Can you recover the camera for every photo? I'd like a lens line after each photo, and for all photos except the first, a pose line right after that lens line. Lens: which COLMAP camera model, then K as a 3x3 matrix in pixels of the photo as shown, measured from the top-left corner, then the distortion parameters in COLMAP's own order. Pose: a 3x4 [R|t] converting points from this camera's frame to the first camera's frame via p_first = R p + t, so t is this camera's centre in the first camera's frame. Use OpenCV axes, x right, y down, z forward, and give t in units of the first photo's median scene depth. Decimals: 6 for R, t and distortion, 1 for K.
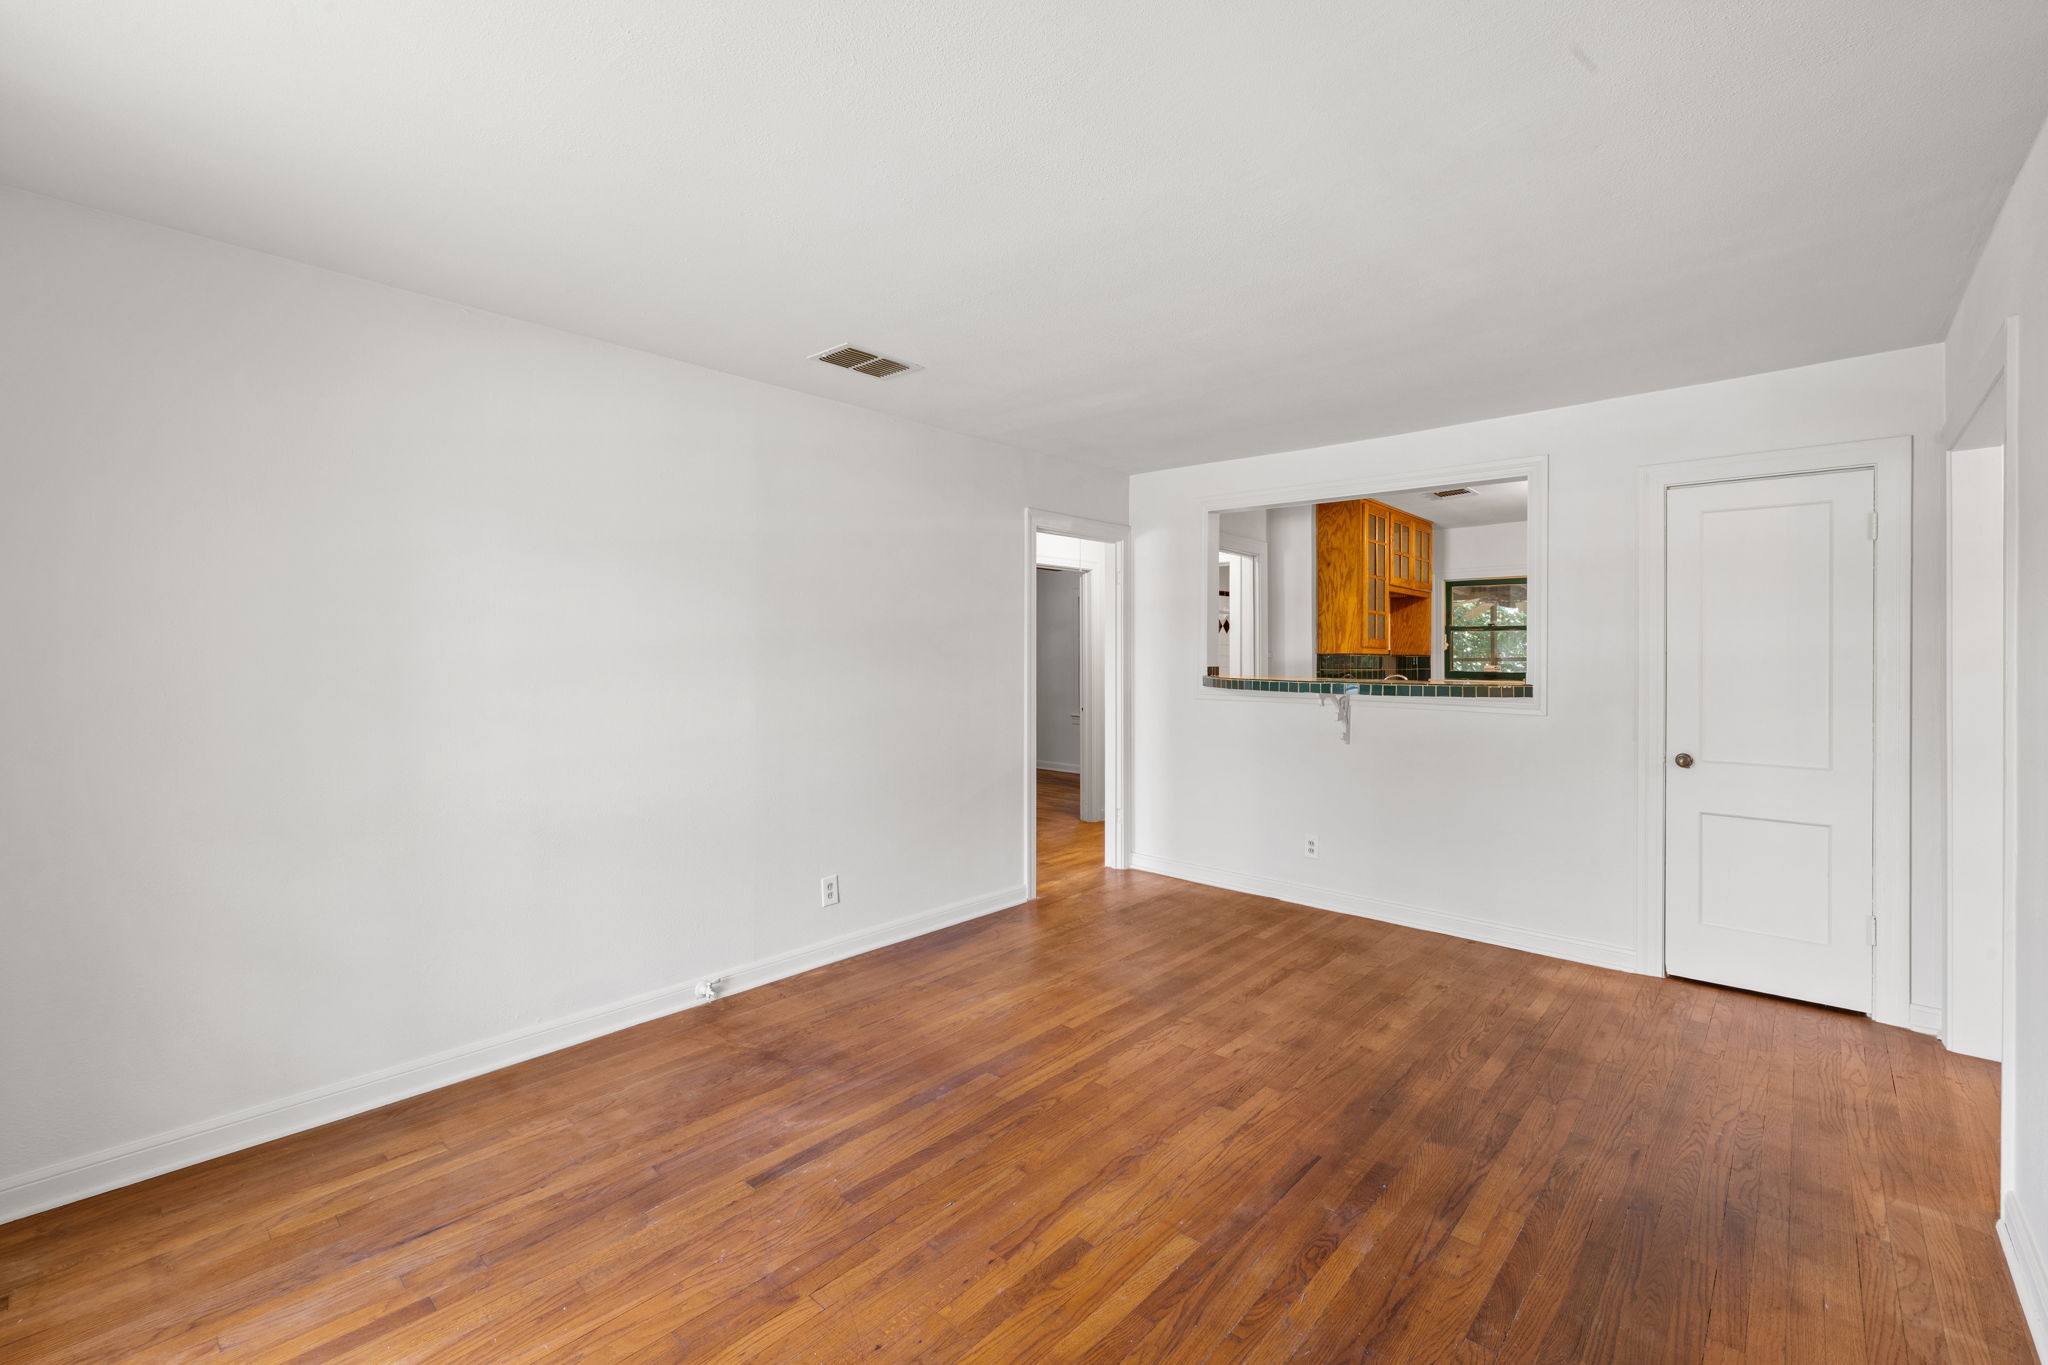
lens RADIAL K [[864.6, 0, 1013.1], [0, 864.6, 665.9], [0, 0, 1]] dist [-0.002209, -0.000042]
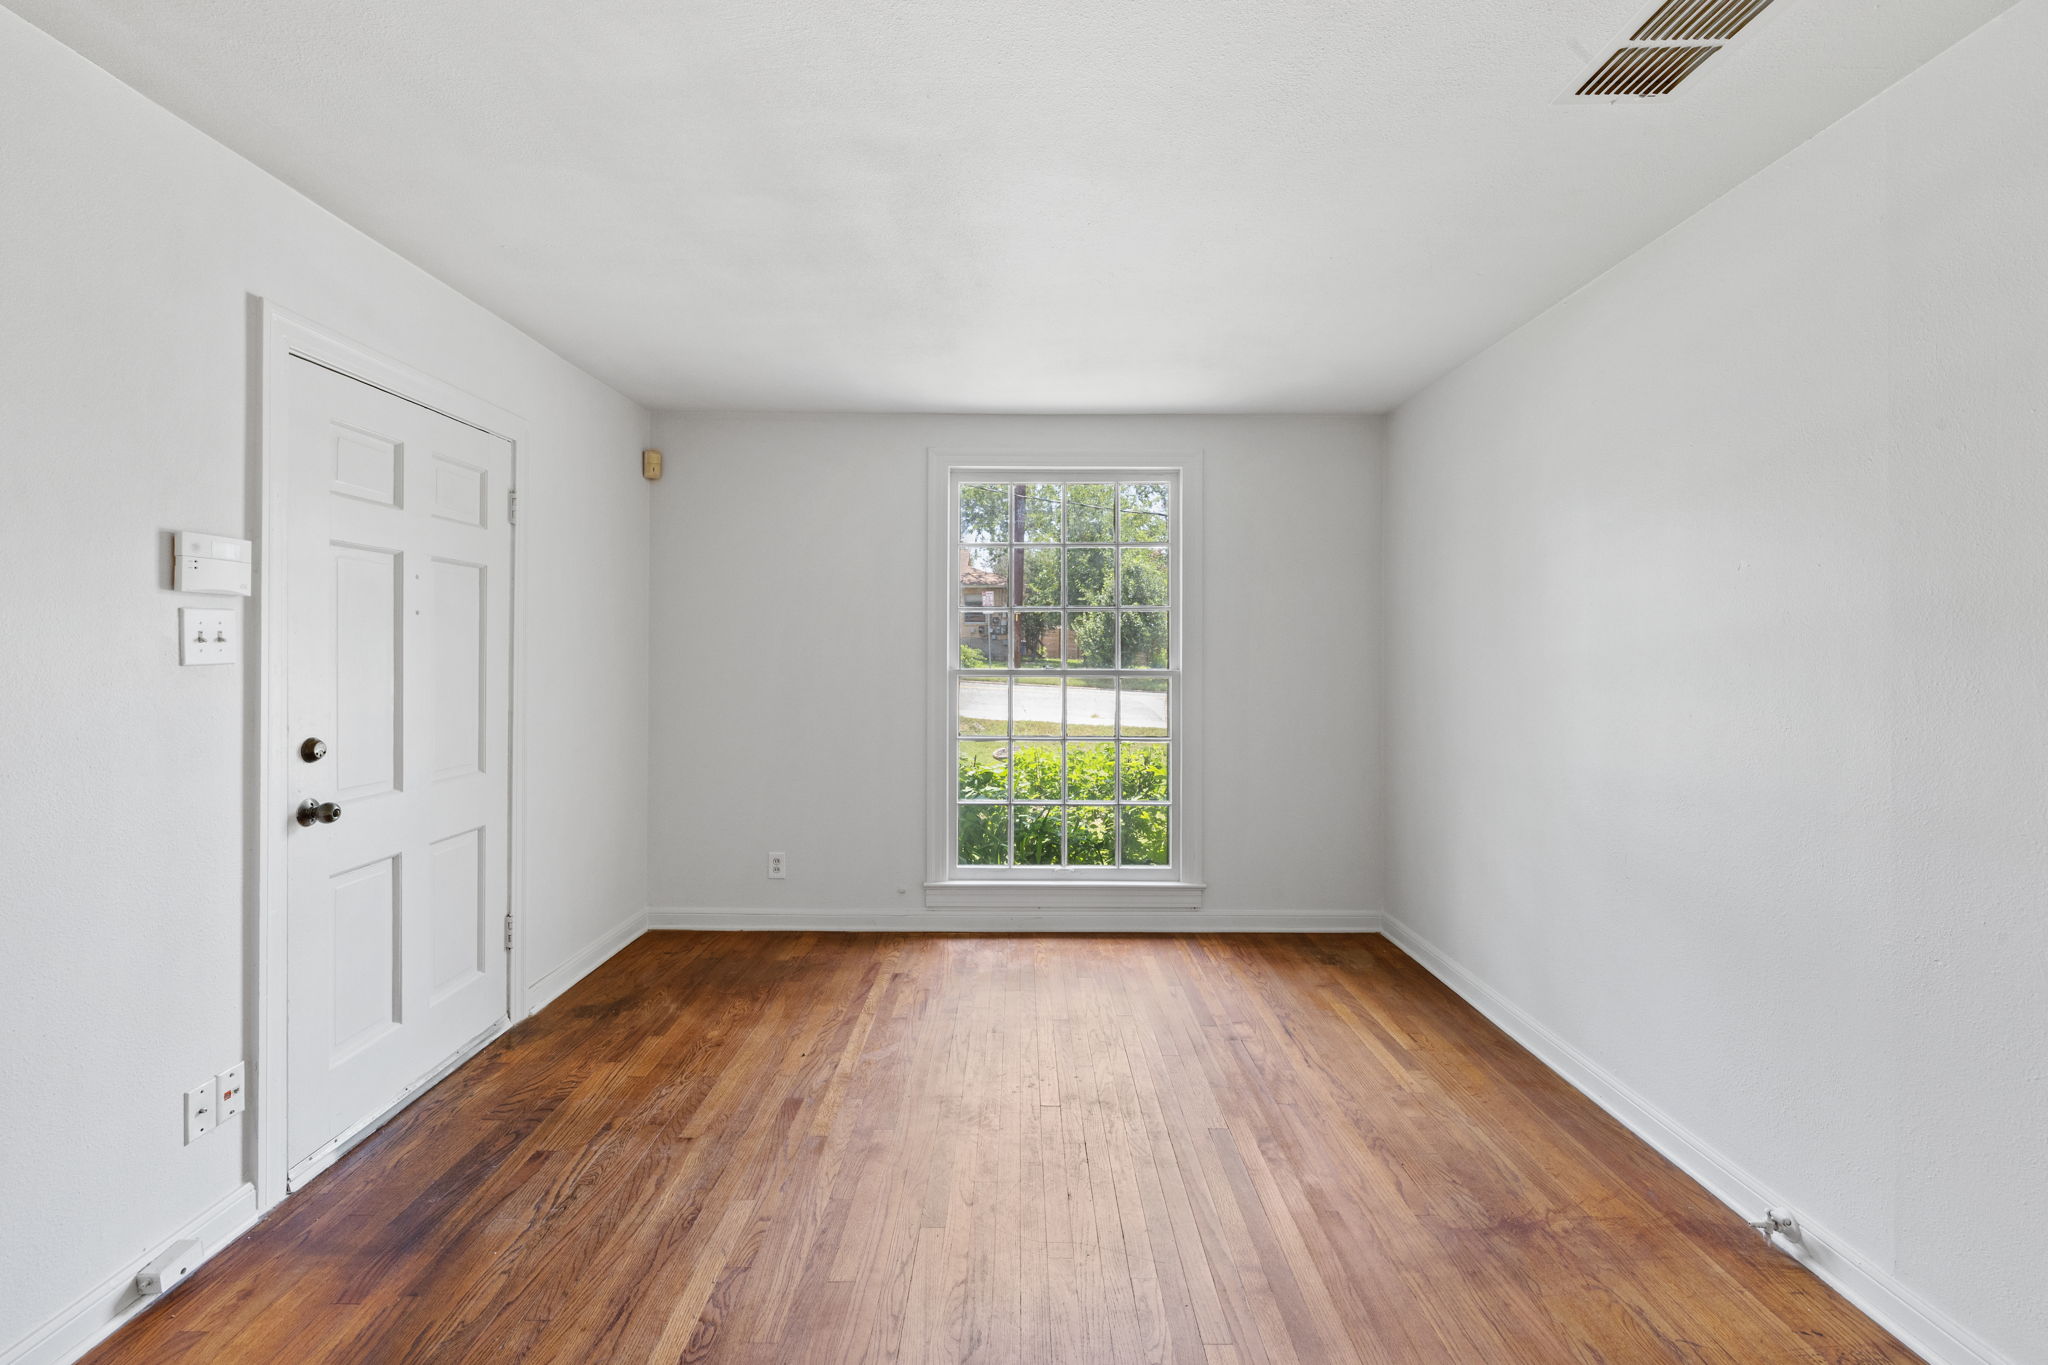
lens RADIAL K [[864.6, 0, 1029.5], [0, 864.6, 646.1], [0, 0, 1]] dist [-0.002209, -0.000042]
pose [[-0.727811, -0.008600, -0.685724, 0.615086], [-0.015196, 0.999878, 0.003590, -0.013512], [0.685609, 0.013033, -0.727853, 1.589594]]
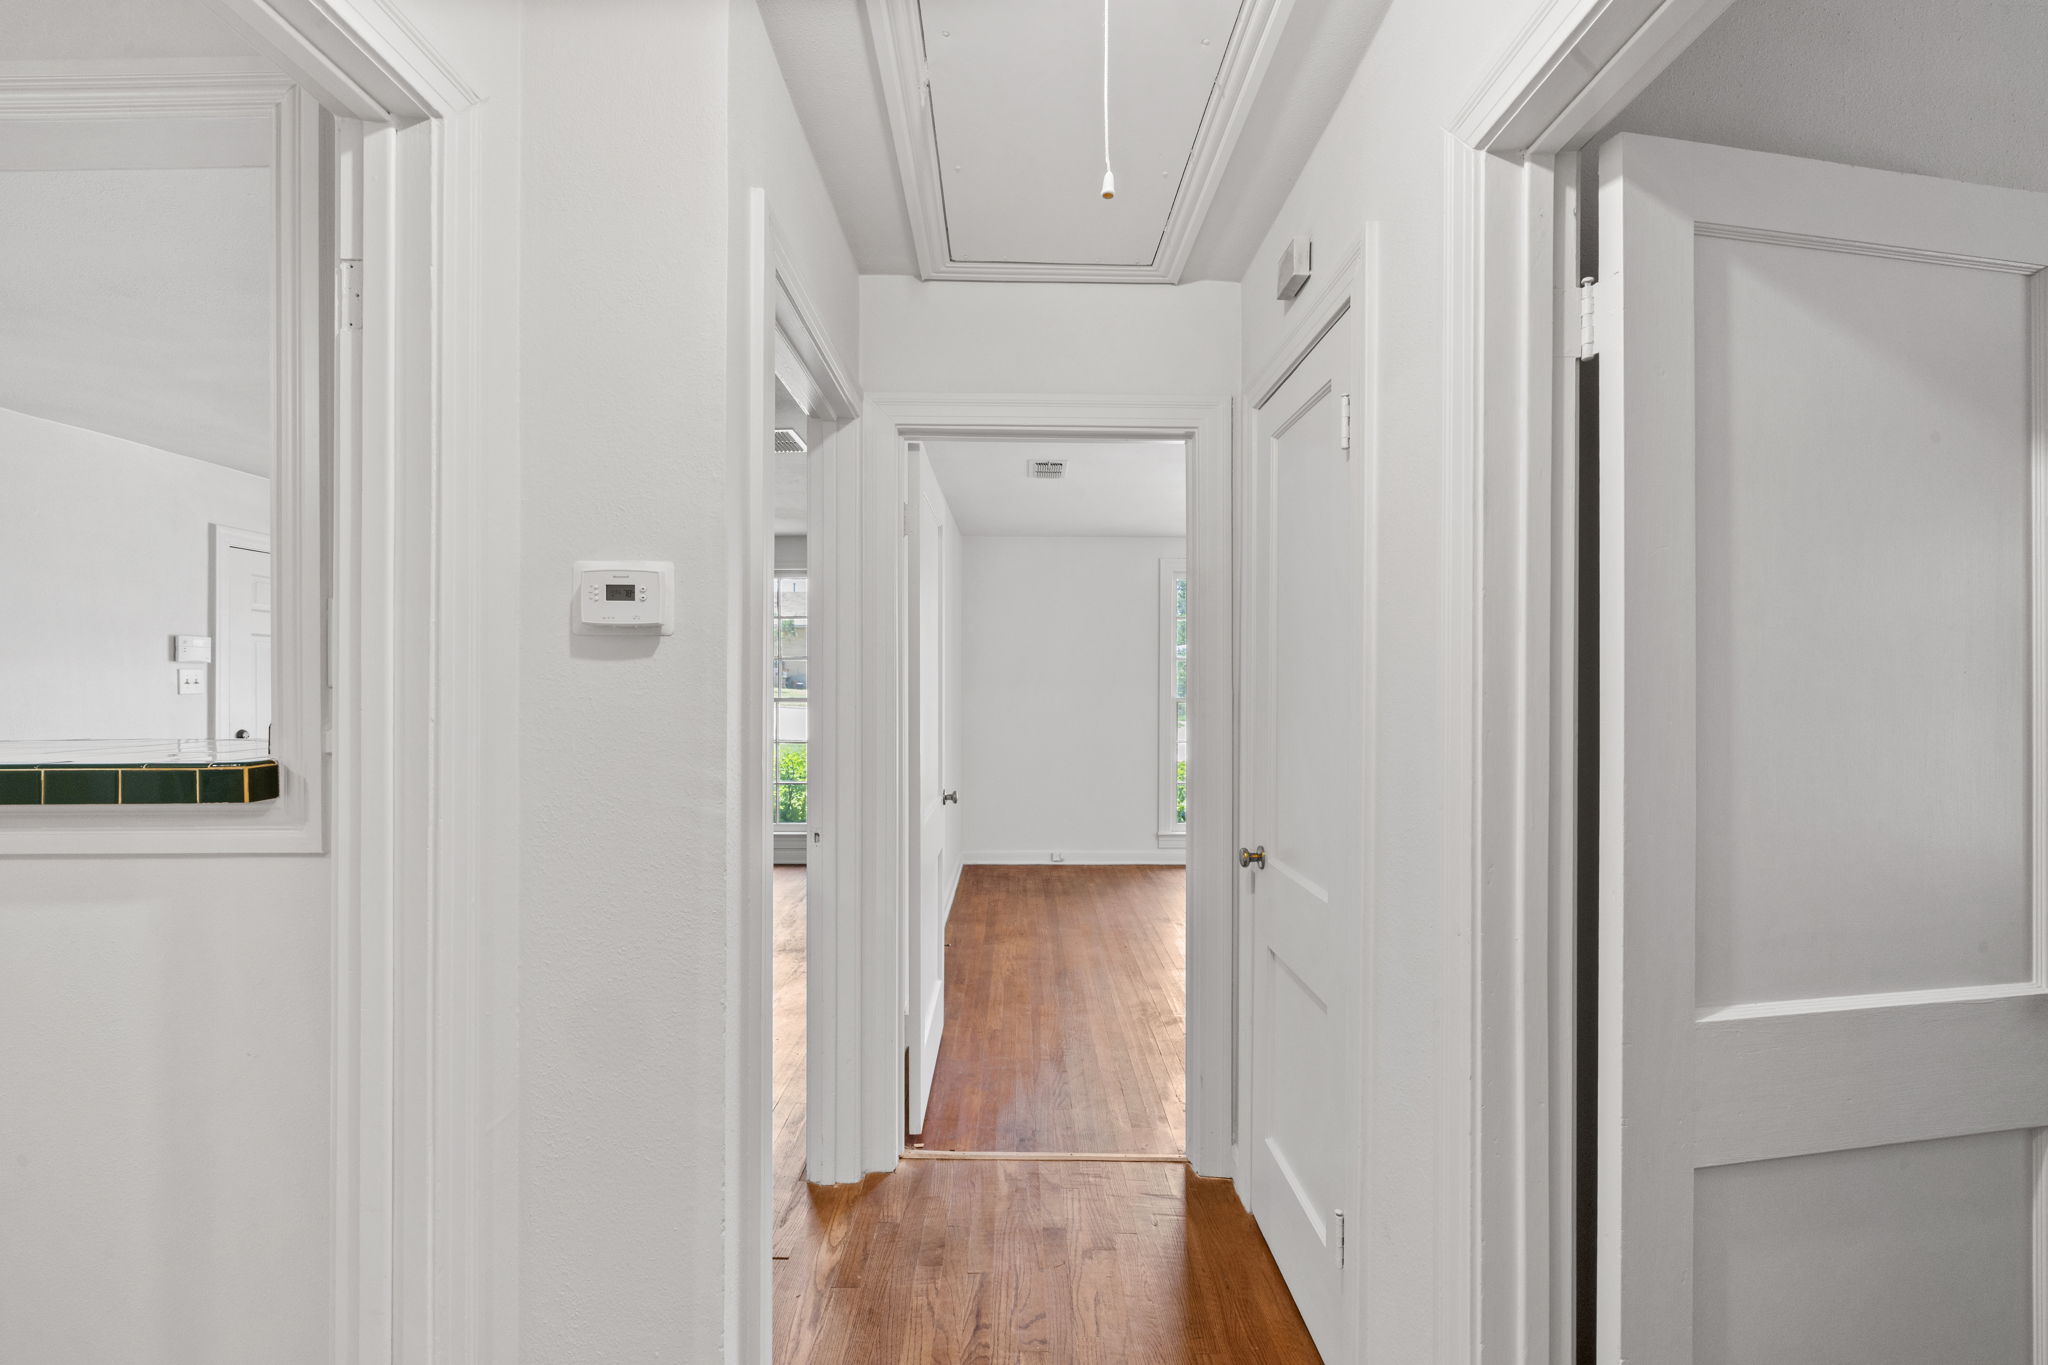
lens RADIAL K [[864.6, 0, 1029.8], [0, 864.6, 680.6], [0, 0, 1]] dist [-0.002209, -0.000042]
pose [[-0.727655, -0.004925, -0.685925, 0.580476], [-0.010723, 0.999934, 0.004196, -0.037049], [0.685859, 0.010409, -0.727660, 3.042380]]
